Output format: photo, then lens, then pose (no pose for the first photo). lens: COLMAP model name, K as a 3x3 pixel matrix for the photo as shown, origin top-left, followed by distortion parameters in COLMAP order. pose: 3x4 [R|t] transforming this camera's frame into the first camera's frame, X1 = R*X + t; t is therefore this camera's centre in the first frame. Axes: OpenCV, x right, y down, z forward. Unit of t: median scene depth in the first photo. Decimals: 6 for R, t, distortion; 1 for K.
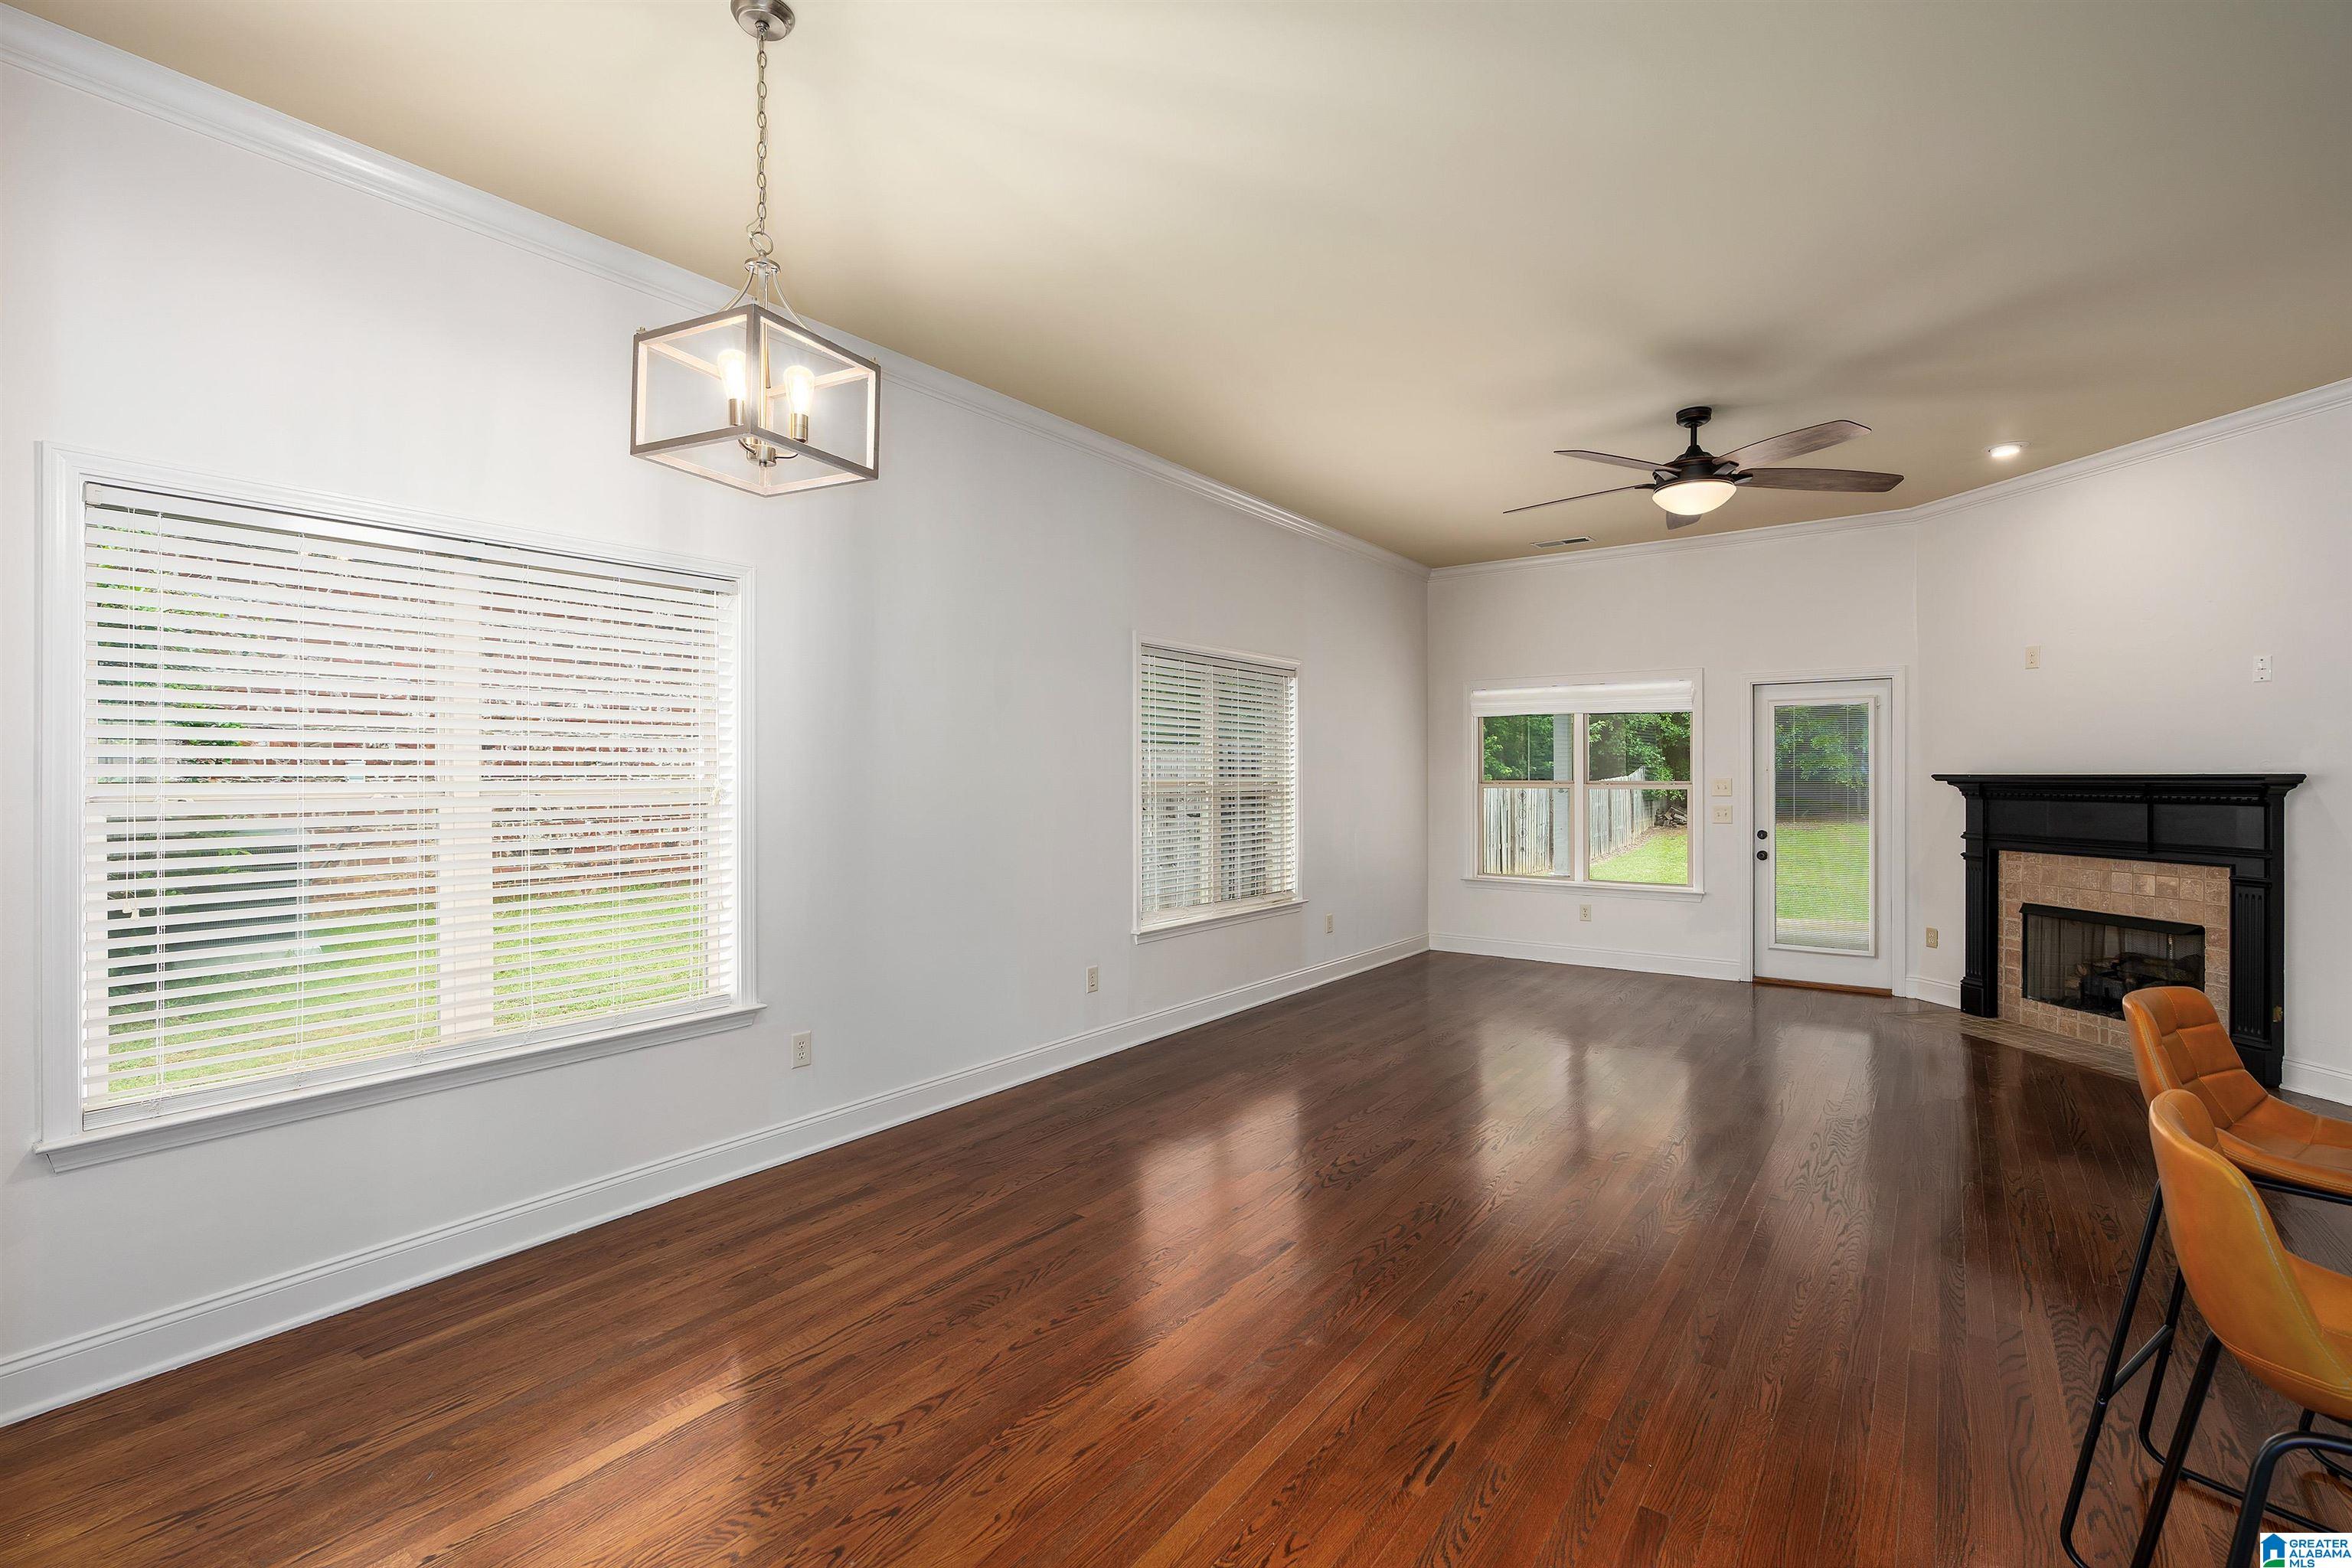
lens RADIAL K [[1060.4, 0, 1183.6], [0, 1060.4, 770.5], [0, 0, 1]] dist [0.005395, 0.000918]
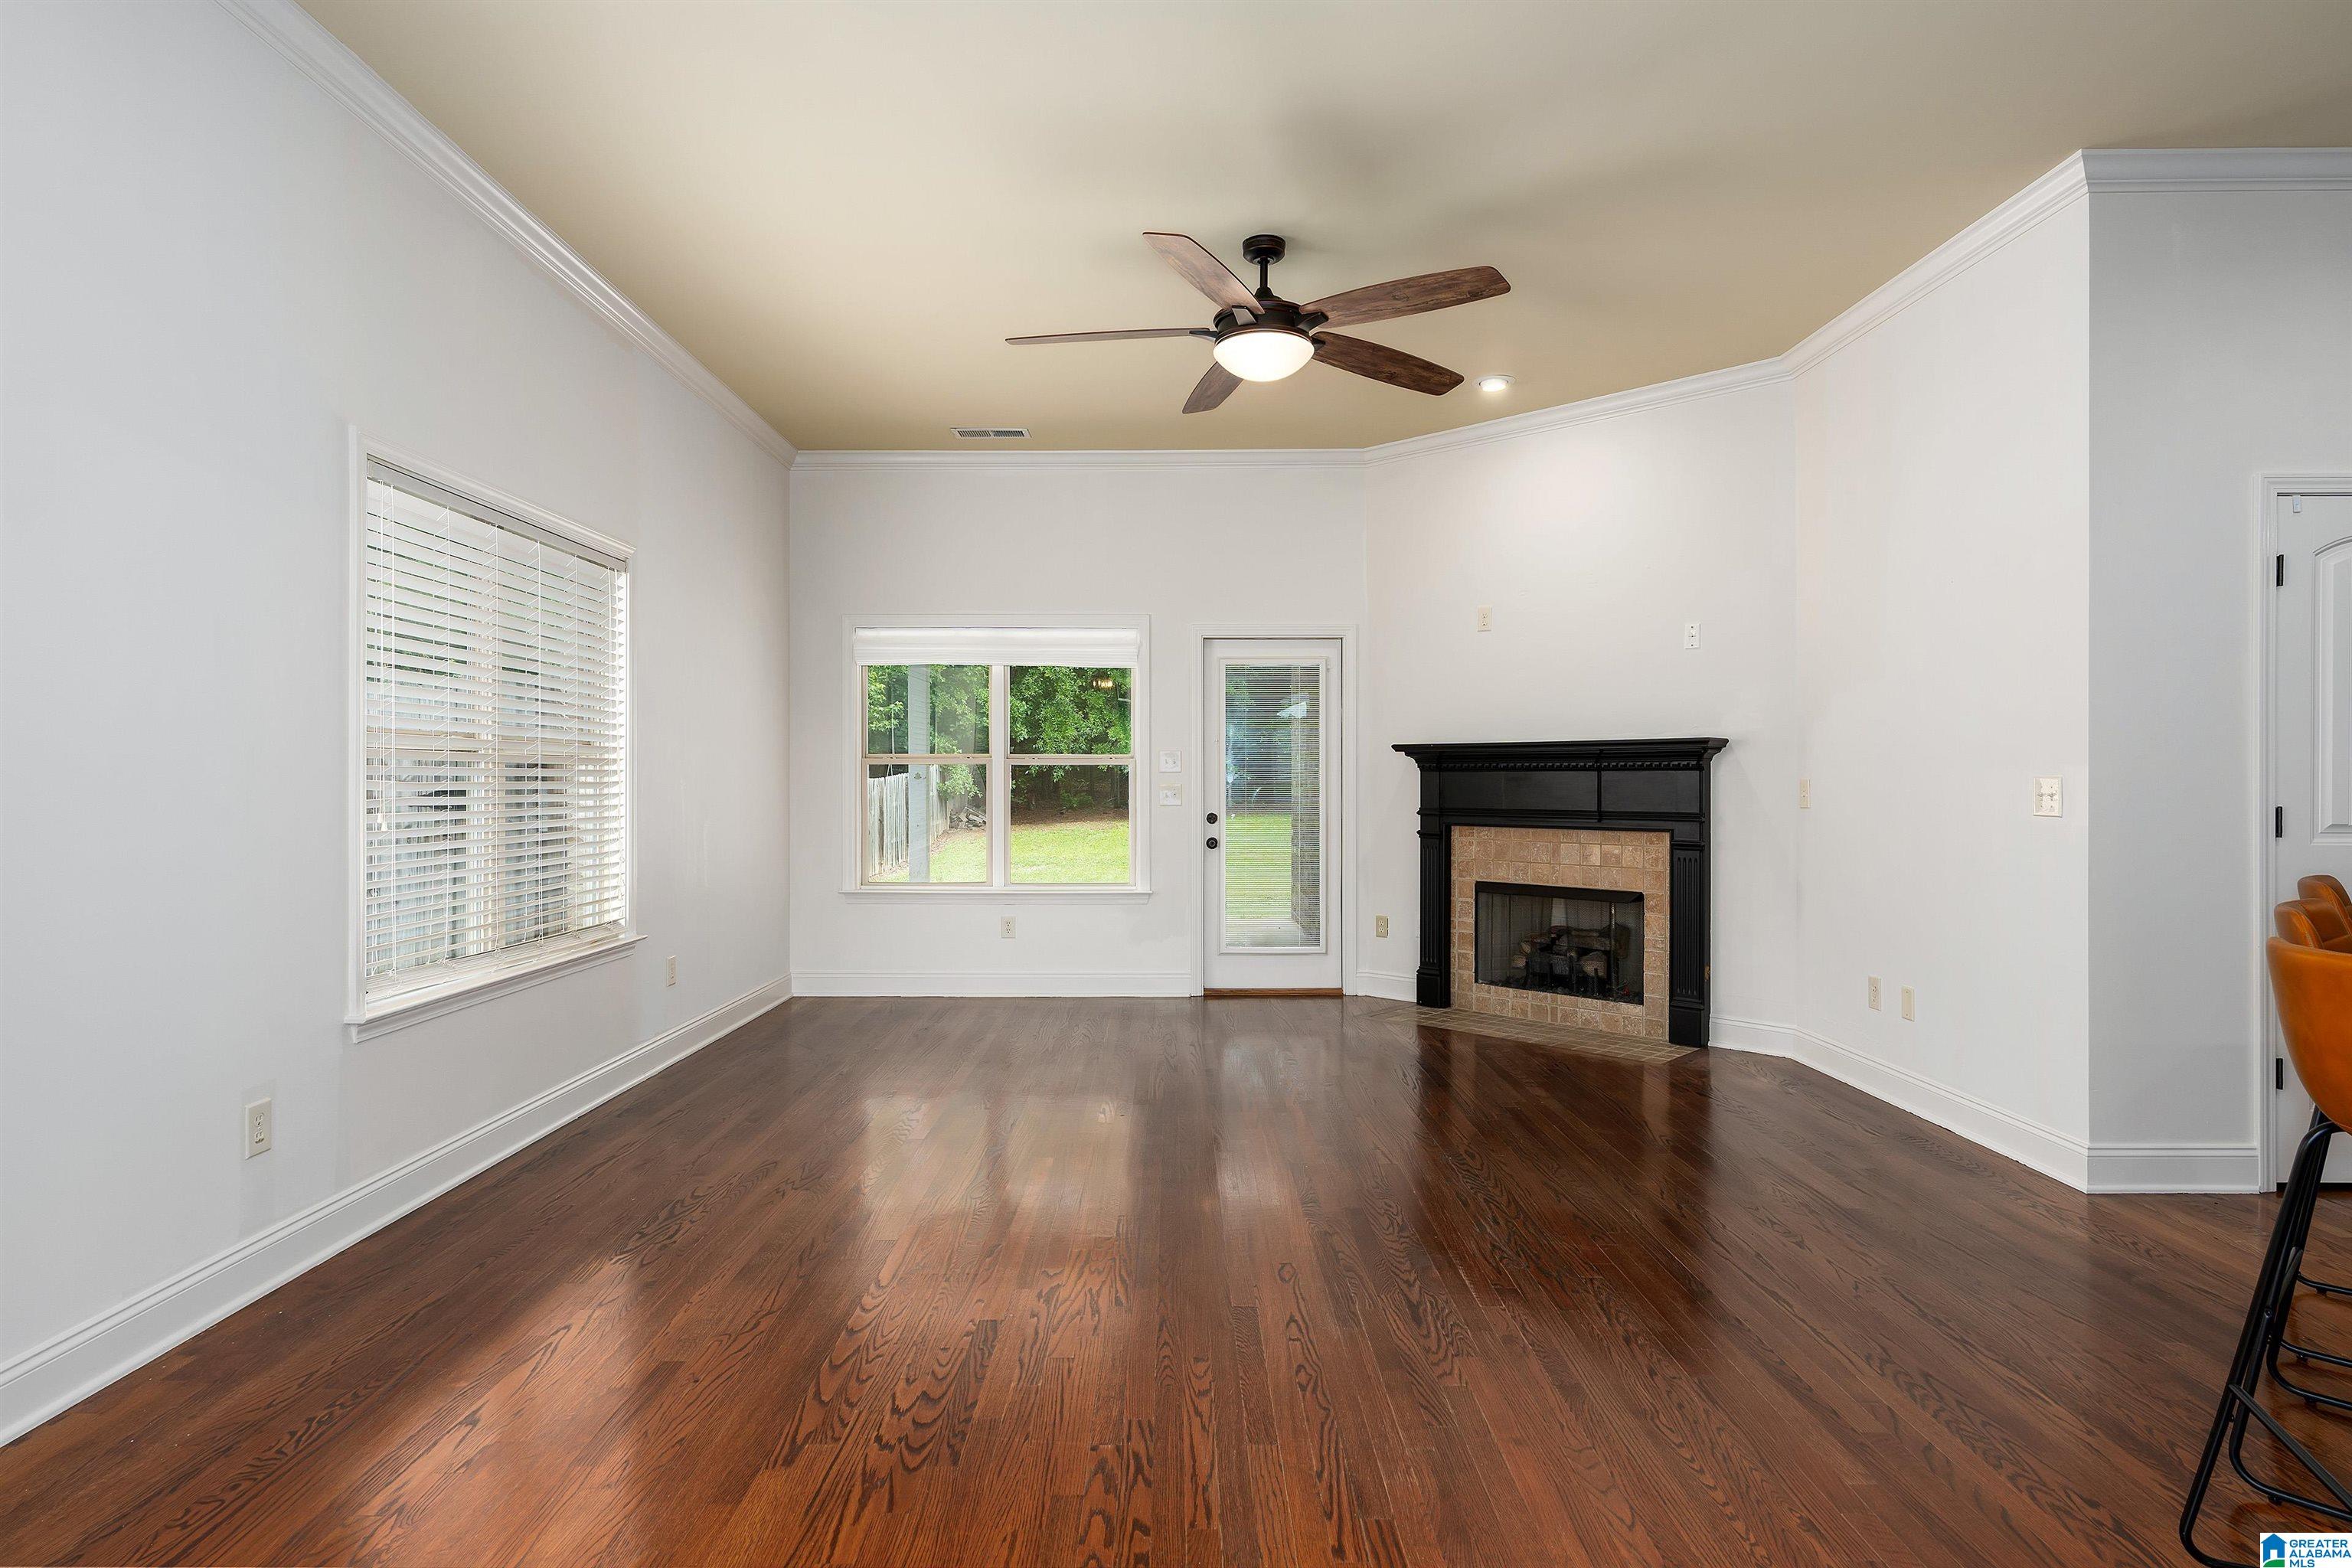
lens RADIAL K [[1266.8, 0, 1183.5], [0, 1266.8, 770.7], [0, 0, 1]] dist [-0.000966, 0.000838]
pose [[0.804834, 0.004573, 0.593483, -0.076518], [-0.003861, 0.999989, -0.002469, 0.030153], [-0.593488, -0.000304, 0.804843, 0.249458]]
